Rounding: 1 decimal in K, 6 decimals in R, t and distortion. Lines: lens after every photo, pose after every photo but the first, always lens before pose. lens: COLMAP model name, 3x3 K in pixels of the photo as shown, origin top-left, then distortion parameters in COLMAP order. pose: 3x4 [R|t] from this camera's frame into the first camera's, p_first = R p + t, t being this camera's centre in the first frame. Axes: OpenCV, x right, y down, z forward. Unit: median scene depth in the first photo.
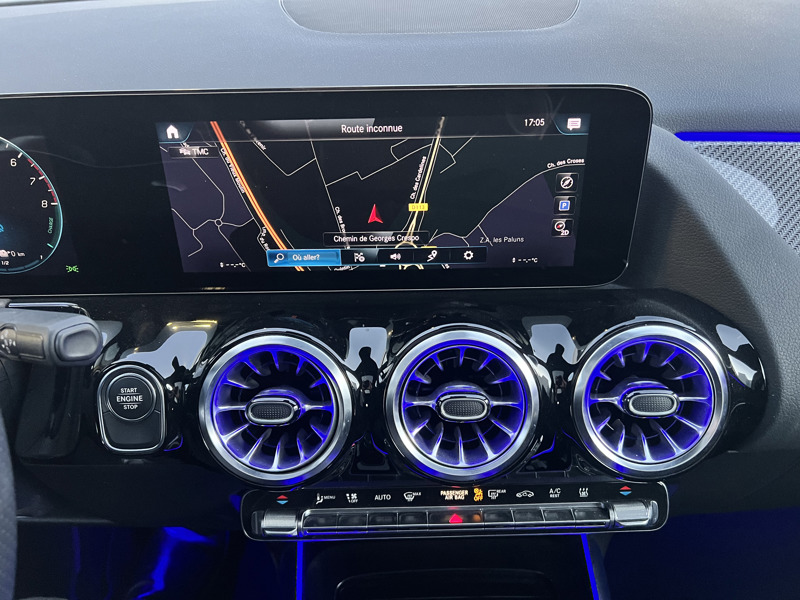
lens RADIAL K [[591.1, 0, 398.9], [0, 591.1, 301.0], [0, 0, 1]] dist [0.032791, -0.023092]
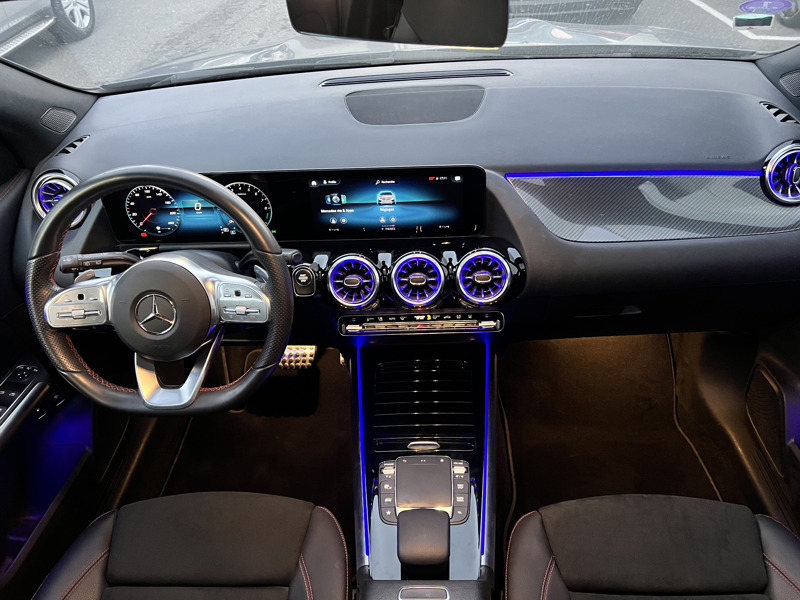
lens RADIAL K [[591.1, 0, 400.8], [0, 591.1, 307.8], [0, 0, 1]] dist [0.032791, -0.023092]
pose [[0.998212, -0.001264, -0.059763, 0.191559], [0.009729, 0.989882, 0.141562, -0.095311], [0.058980, -0.141891, 0.988124, -1.802058]]
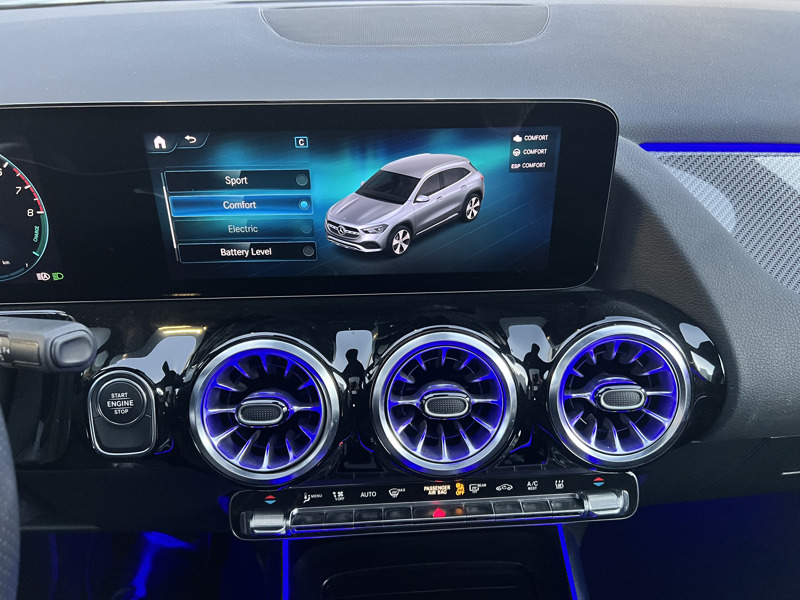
lens RADIAL K [[591.1, 0, 405.0], [0, 591.1, 301.7], [0, 0, 1]] dist [0.032791, -0.023092]
pose [[0.998675, -0.011271, 0.050214, -0.013433], [0.011376, 0.999934, -0.001796, -0.003059], [-0.050190, 0.002365, 0.998737, -0.043802]]
